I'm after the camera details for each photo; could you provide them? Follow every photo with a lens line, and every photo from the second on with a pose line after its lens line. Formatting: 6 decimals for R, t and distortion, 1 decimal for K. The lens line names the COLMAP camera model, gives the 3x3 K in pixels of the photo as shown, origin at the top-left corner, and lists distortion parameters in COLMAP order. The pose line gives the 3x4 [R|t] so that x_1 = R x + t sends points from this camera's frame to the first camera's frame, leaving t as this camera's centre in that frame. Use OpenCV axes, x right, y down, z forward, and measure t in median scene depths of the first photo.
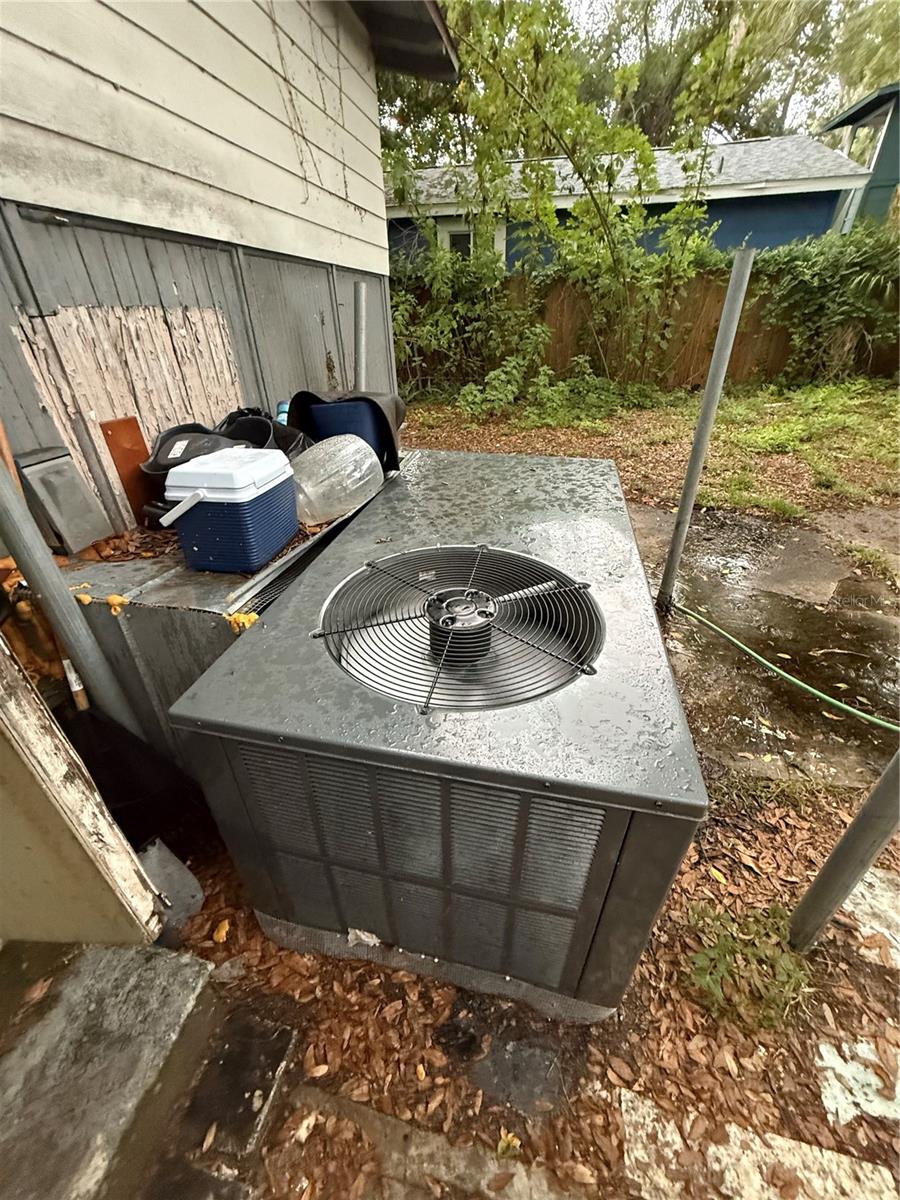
lens RADIAL K [[479.3, 0, 446.9], [0, 479.3, 600.3], [0, 0, 1]] dist [0.001396, 0.000081]
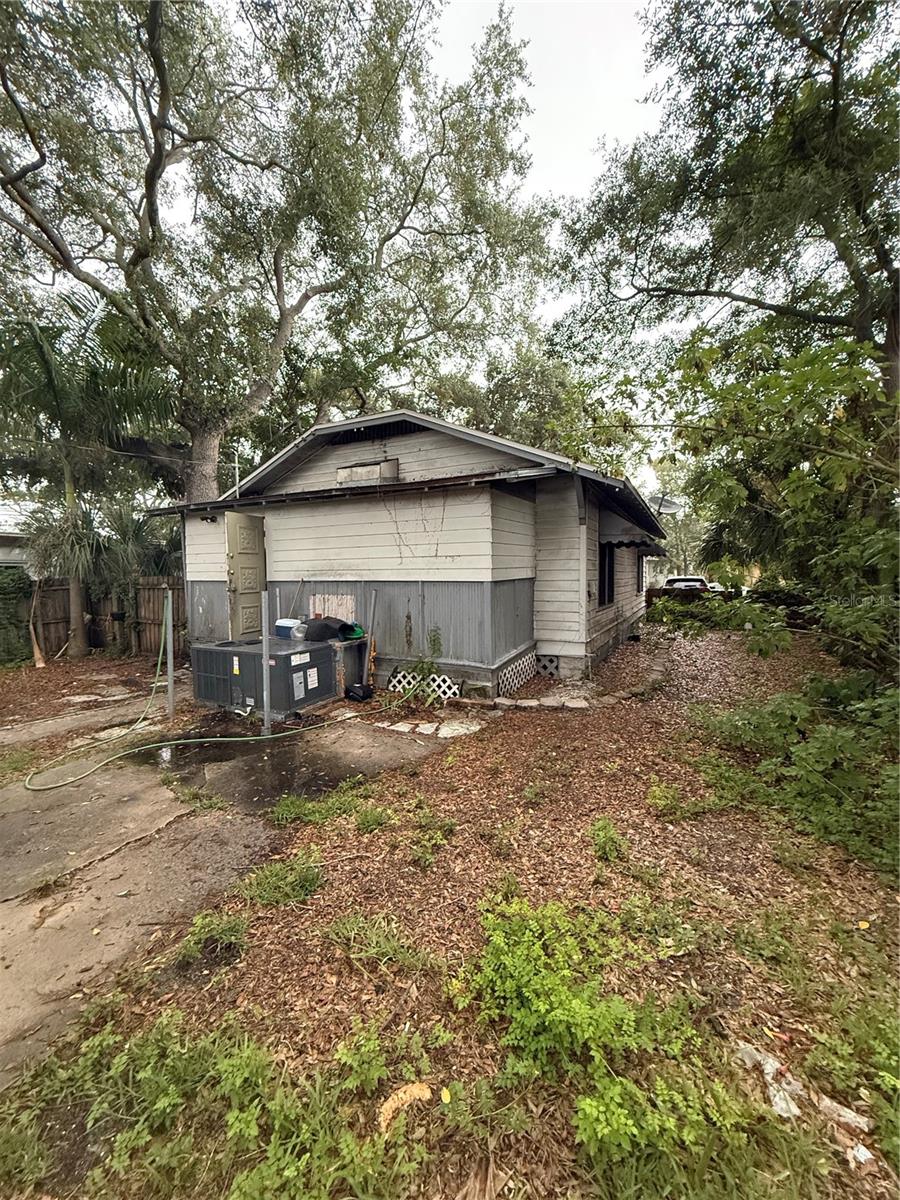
lens RADIAL K [[479.3, 0, 450.4], [0, 479.3, 598.0], [0, 0, 1]] dist [0.001396, 0.000081]
pose [[-0.272213, 0.053130, -0.960769, 3.025260], [-0.498551, 0.846218, 0.188049, -1.738575], [0.823011, 0.530182, -0.203864, 2.491704]]
